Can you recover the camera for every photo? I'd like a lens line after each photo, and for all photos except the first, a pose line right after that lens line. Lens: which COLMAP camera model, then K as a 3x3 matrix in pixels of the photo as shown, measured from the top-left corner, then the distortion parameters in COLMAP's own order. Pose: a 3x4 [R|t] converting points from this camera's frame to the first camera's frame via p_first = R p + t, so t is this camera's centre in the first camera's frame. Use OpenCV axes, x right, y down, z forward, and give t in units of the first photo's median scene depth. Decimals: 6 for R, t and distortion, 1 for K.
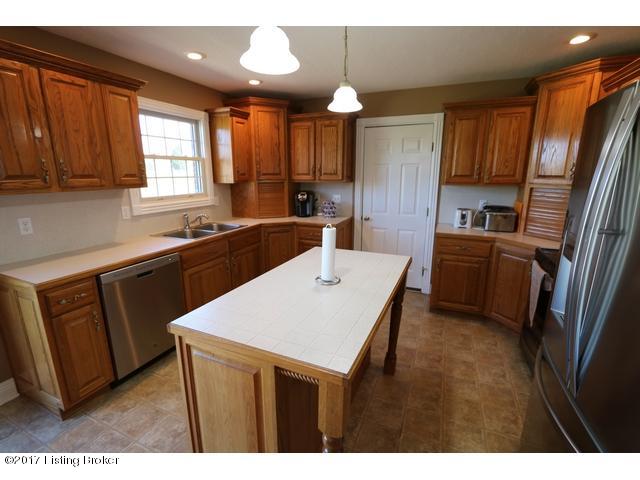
lens RADIAL K [[286.6, 0, 313.3], [0, 286.6, 243.7], [0, 0, 1]] dist [-0.010806, -0.000004]
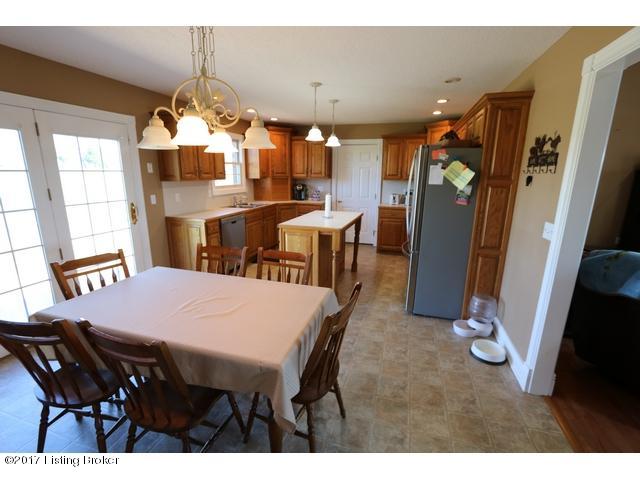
lens RADIAL K [[295.5, 0, 317.1], [0, 295.5, 242.1], [0, 0, 1]] dist [-0.014490, 0.000303]
pose [[0.991819, -0.020238, 0.126037, -0.164827], [0.021398, 0.999740, -0.007857, 0.164053], [-0.125845, 0.010489, 0.991994, -0.675528]]
